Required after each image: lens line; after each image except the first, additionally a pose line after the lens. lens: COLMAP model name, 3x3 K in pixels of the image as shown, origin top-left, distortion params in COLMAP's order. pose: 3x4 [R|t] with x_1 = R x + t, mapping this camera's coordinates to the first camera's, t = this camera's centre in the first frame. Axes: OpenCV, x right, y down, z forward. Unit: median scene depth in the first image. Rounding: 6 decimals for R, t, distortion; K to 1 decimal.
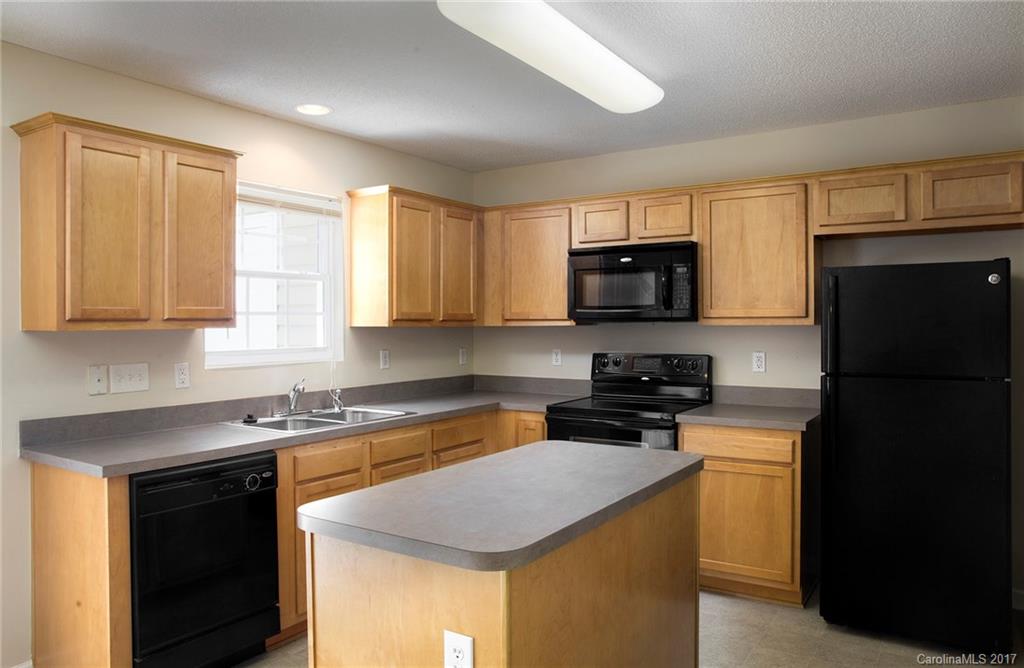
lens RADIAL K [[701.8, 0, 512.0], [0, 701.8, 334.0], [0, 0, 1]] dist [-0.045455, 0.001299]
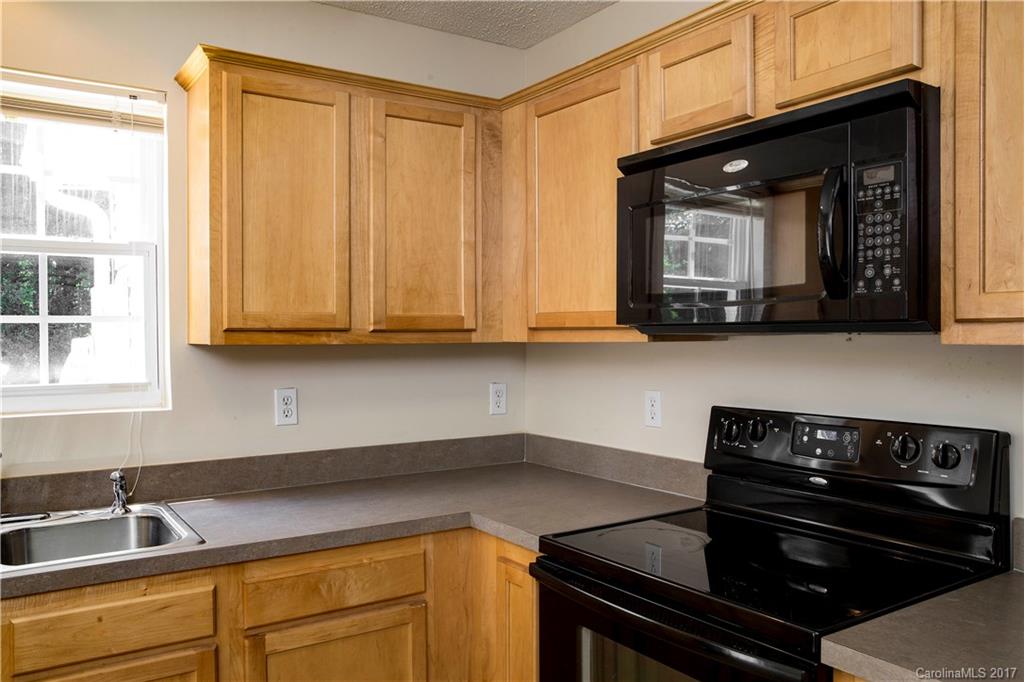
lens RADIAL K [[809.4, 0, 512.0], [0, 809.4, 341.0], [0, 0, 1]] dist [-0.031234, 0.003585]
pose [[0.923163, 0.002530, -0.384401, 0.219271], [-0.004760, 0.999977, -0.004850, -0.010738], [0.384380, 0.006307, 0.923153, 0.564126]]
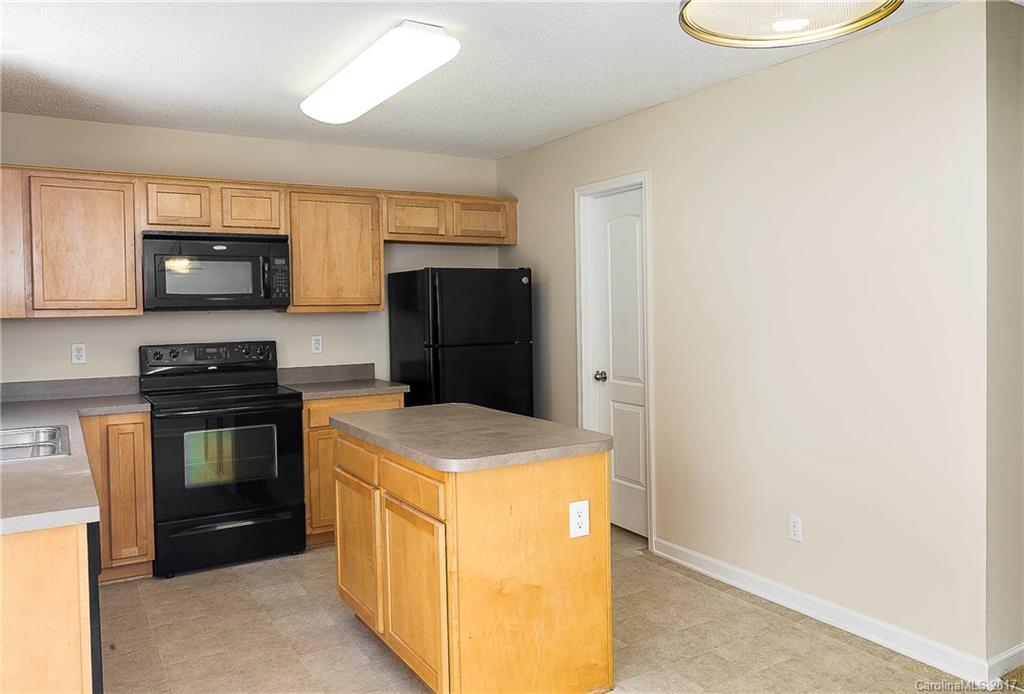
lens RADIAL K [[802.6, 0, 512.0], [0, 802.6, 347.0], [0, 0, 1]] dist [0.001678, 0.001536]
pose [[0.451197, -0.047111, 0.891180, -0.674845], [0.027269, 0.998867, 0.038998, 0.001637], [-0.892008, 0.006706, 0.451970, 0.119034]]
